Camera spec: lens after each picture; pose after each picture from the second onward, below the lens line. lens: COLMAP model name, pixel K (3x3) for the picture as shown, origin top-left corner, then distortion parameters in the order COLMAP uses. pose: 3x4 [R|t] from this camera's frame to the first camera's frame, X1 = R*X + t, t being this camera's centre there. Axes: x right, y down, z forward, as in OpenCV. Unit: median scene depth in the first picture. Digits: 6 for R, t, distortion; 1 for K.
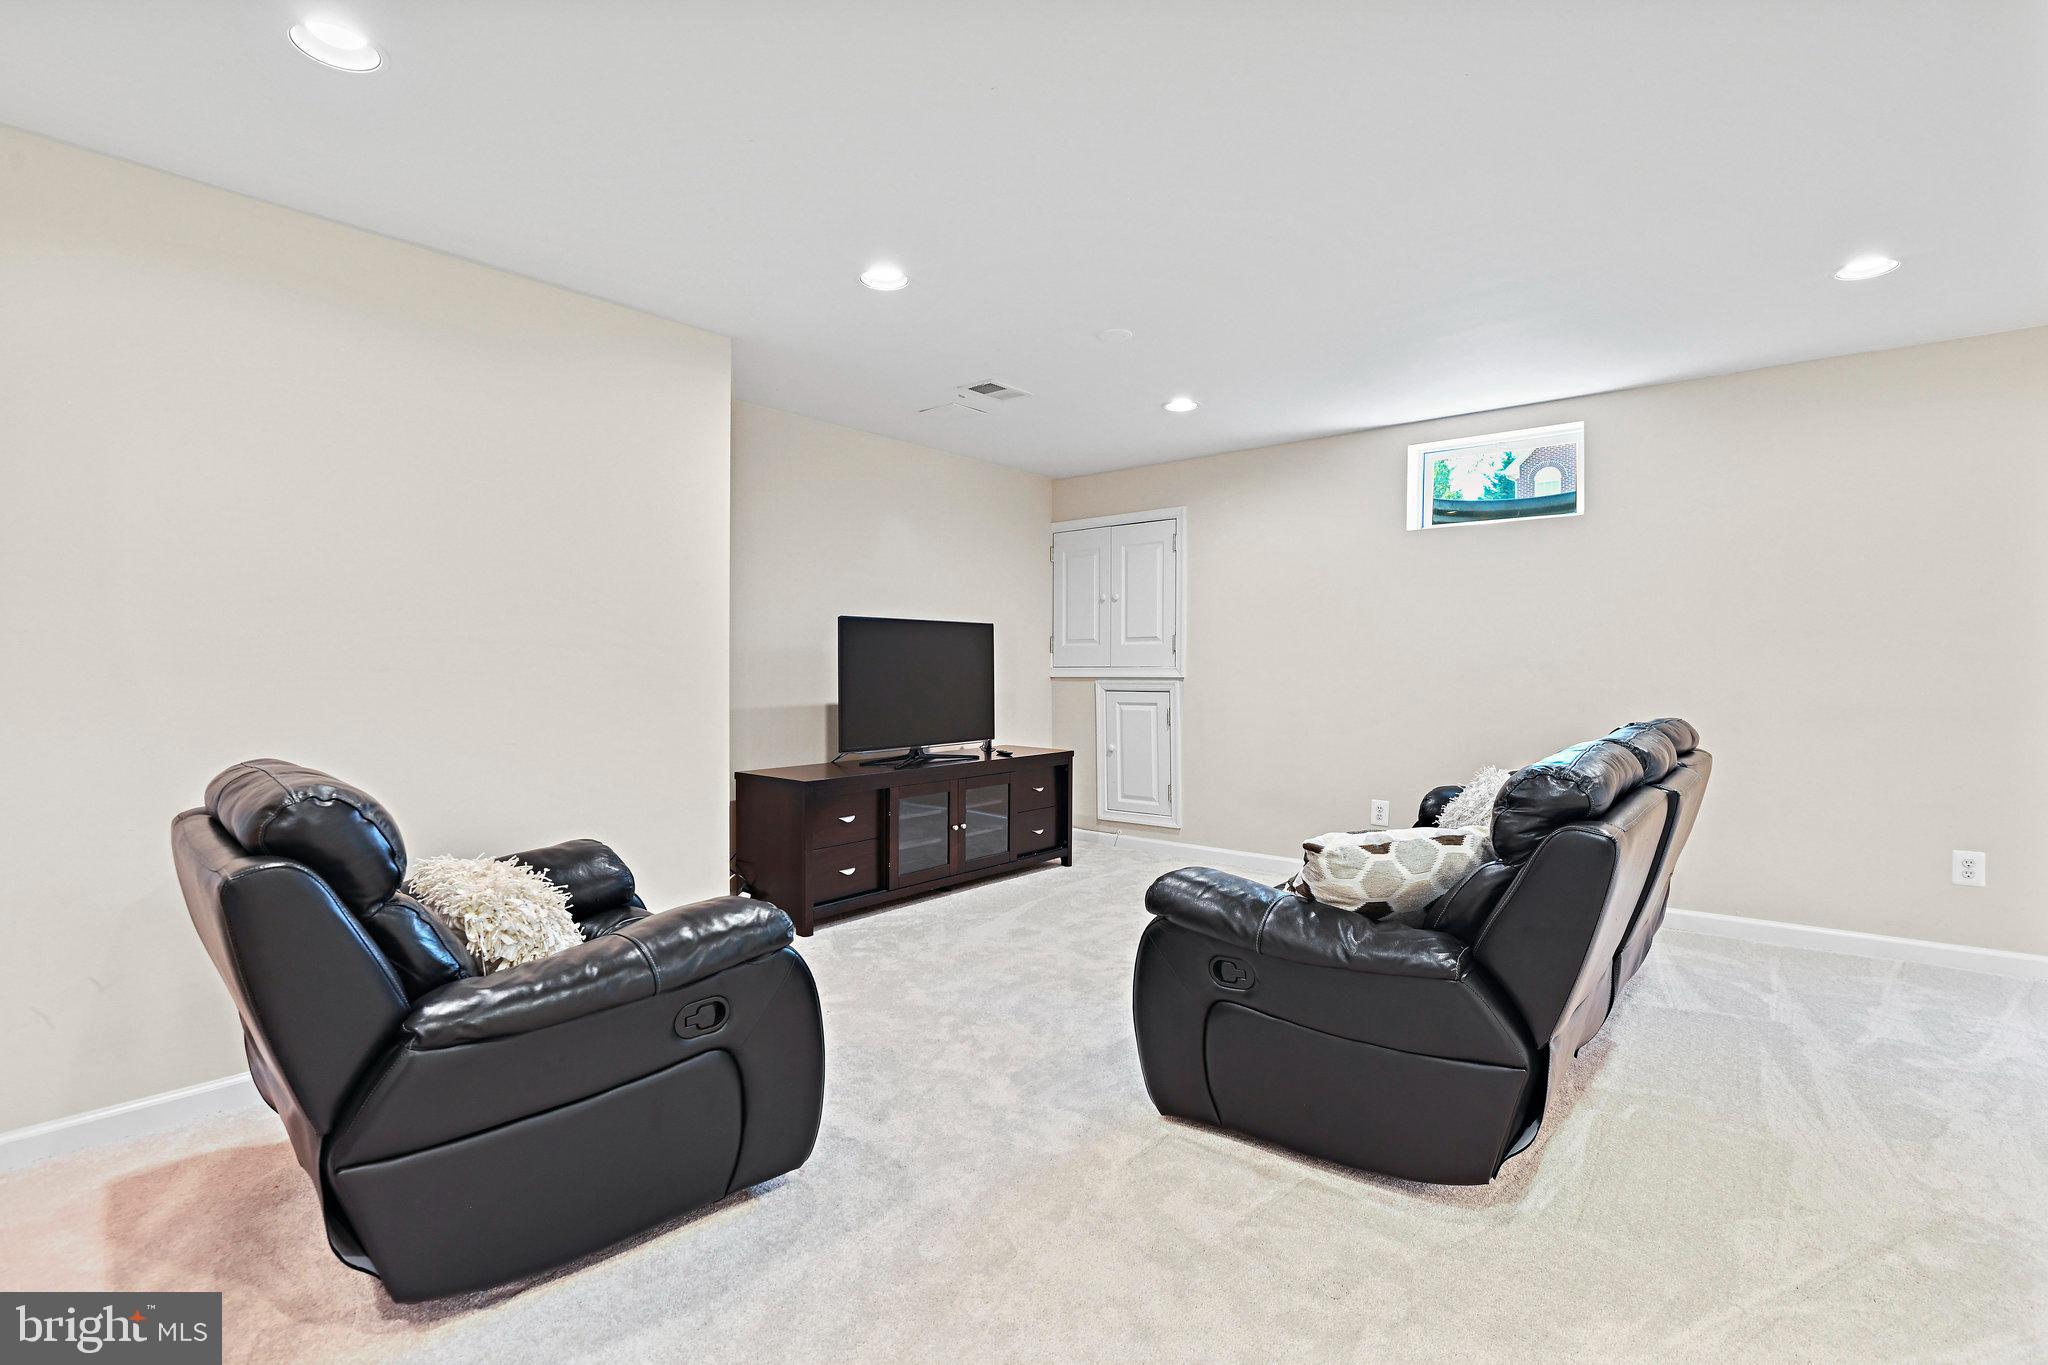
lens RADIAL K [[962.9, 0, 1024.0], [0, 962.9, 682.5], [0, 0, 1]] dist [-0.005459, -0.009260]
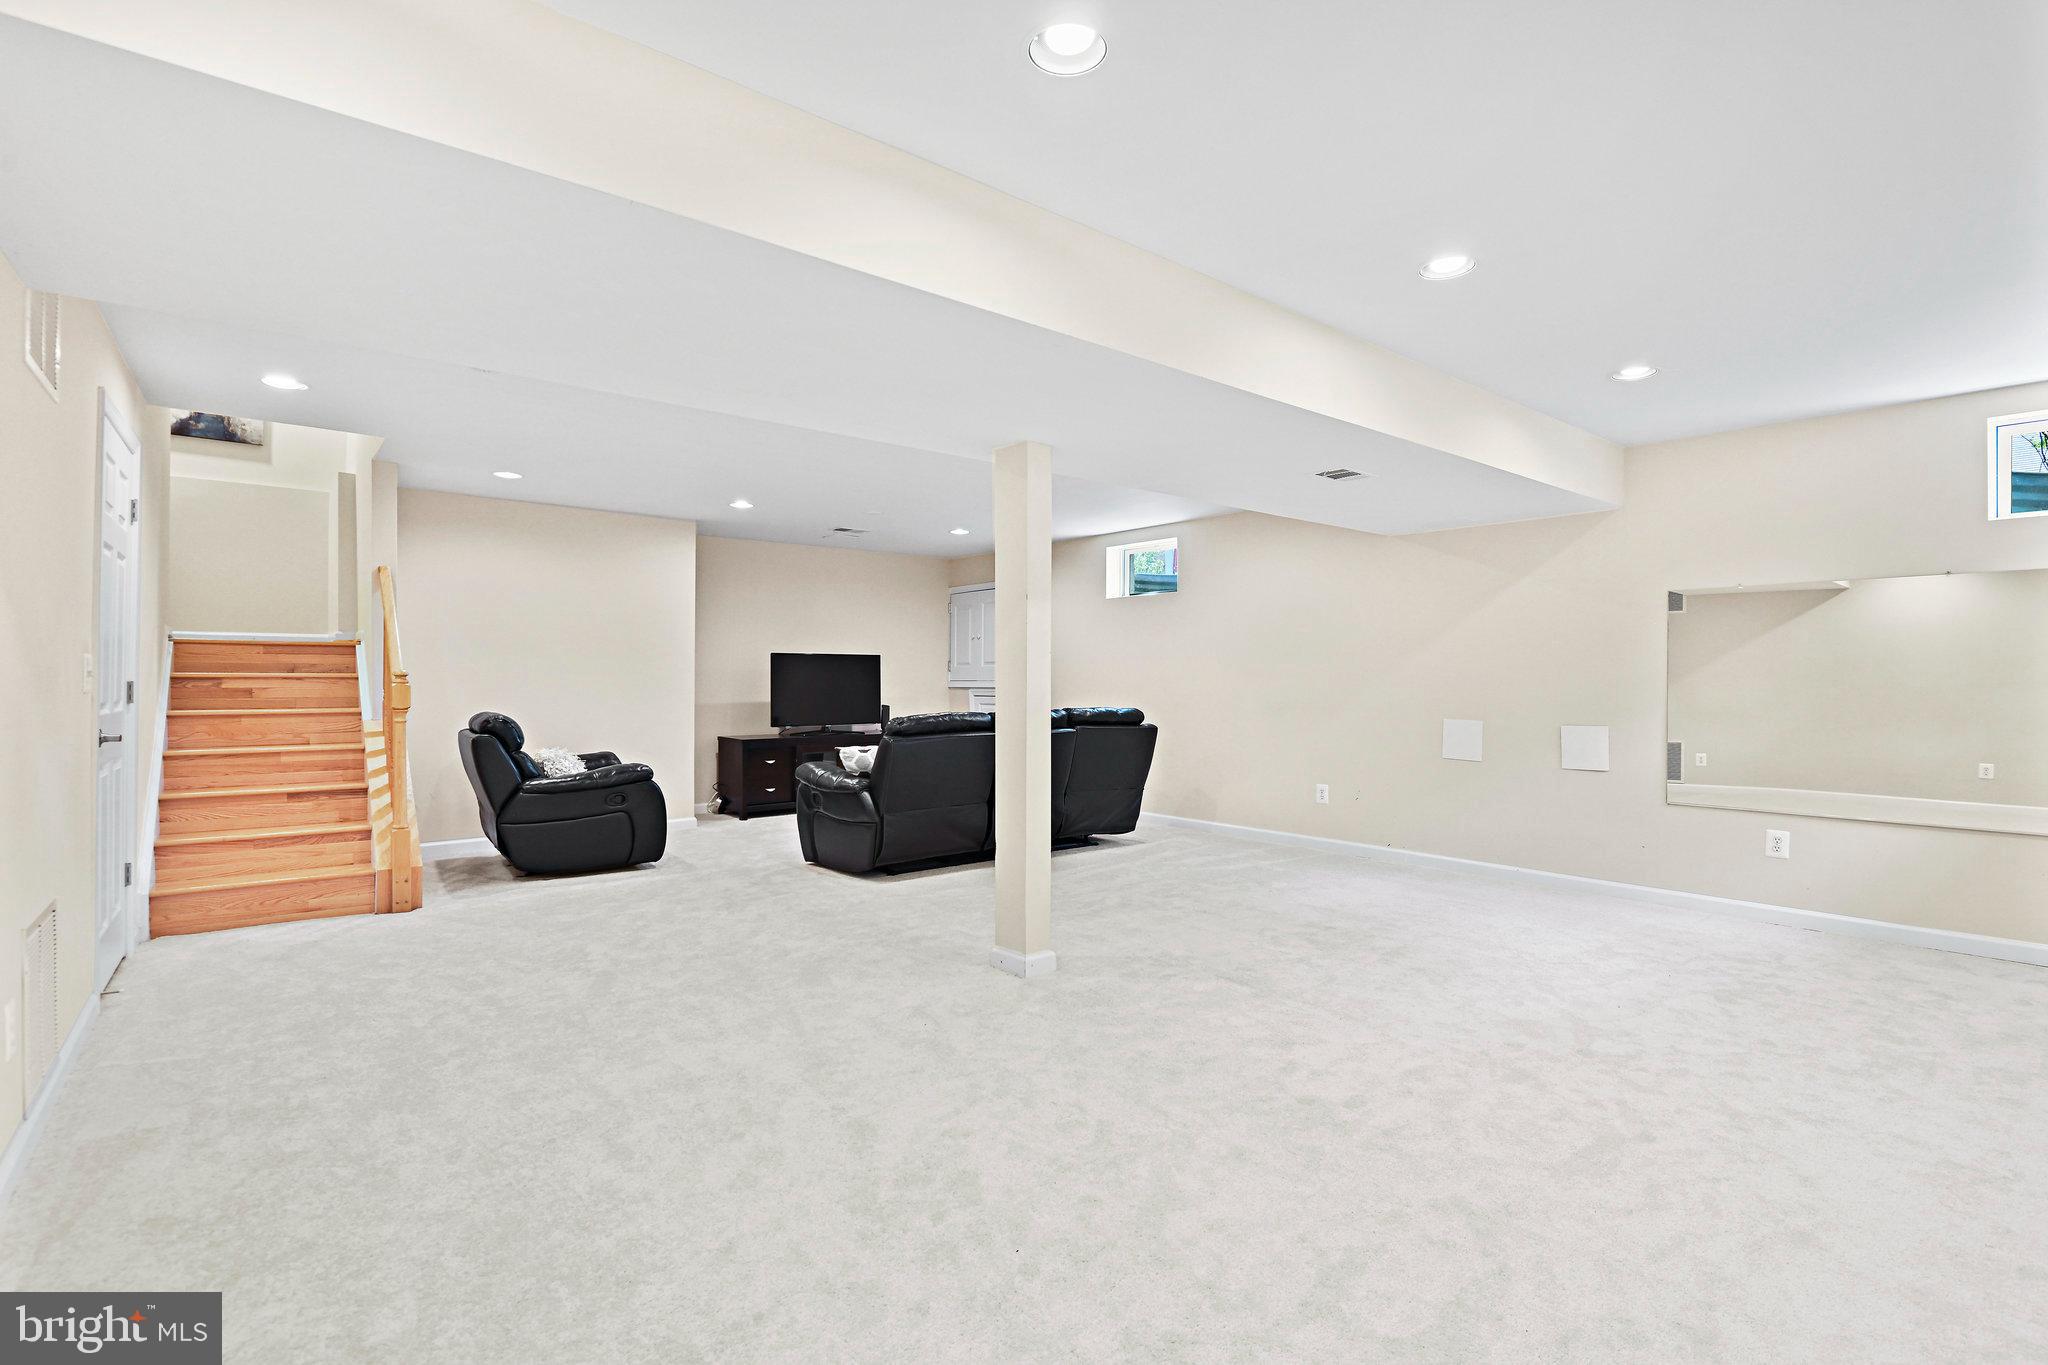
lens RADIAL K [[962.9, 0, 1024.0], [0, 962.9, 682.5], [0, 0, 1]] dist [-0.005459, -0.009260]
pose [[0.983175, 0.002564, -0.182646, 1.185895], [-0.004972, 0.999907, -0.012726, 0.017420], [0.182596, 0.013420, 0.983096, -1.389133]]
